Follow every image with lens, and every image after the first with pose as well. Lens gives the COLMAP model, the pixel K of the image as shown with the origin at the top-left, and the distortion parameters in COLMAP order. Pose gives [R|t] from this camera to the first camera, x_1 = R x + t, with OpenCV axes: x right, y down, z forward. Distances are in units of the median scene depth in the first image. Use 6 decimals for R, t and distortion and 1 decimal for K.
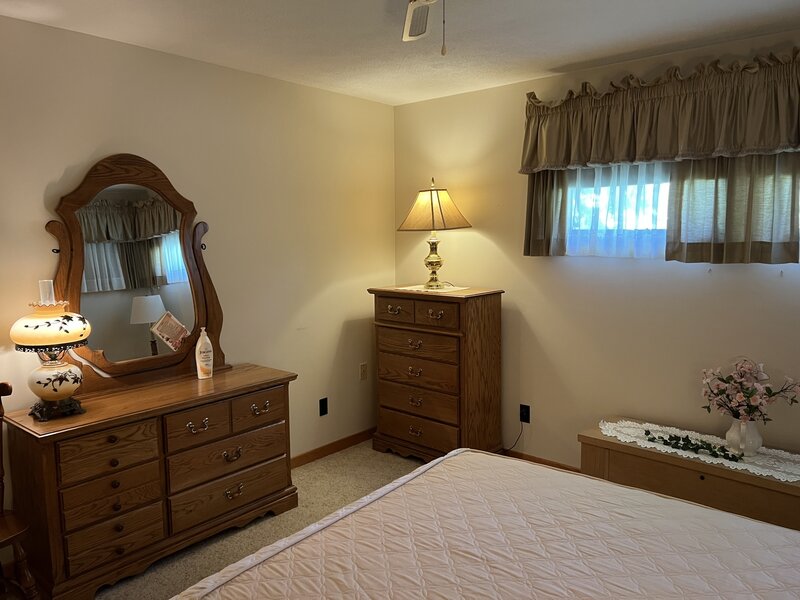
lens RADIAL K [[594.6, 0, 399.1], [0, 594.6, 302.5], [0, 0, 1]] dist [0.072775, -0.085027]
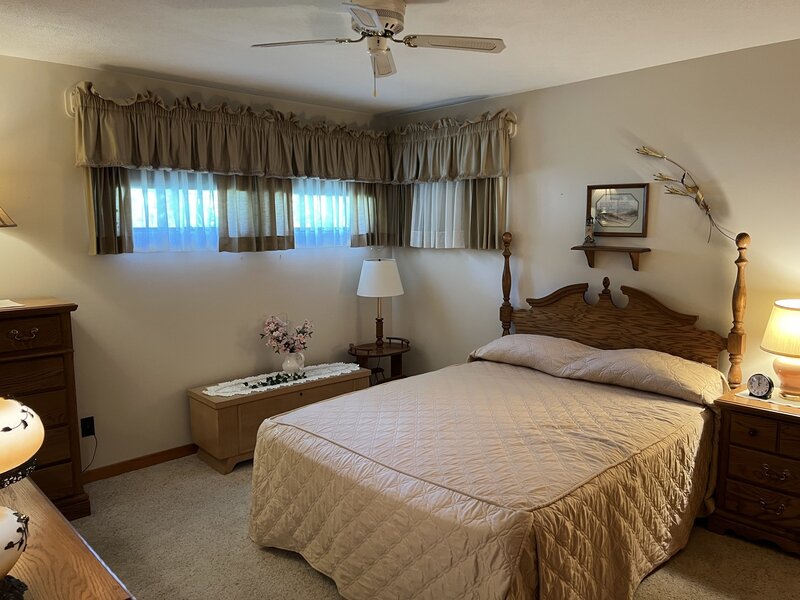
lens RADIAL K [[594.6, 0, 399.1], [0, 594.6, 302.5], [0, 0, 1]] dist [0.072775, -0.085027]
pose [[0.098994, -0.120023, 0.987823, -0.796806], [0.129384, 0.985825, 0.106814, -0.050996], [-0.986641, 0.117235, 0.113120, 0.505219]]
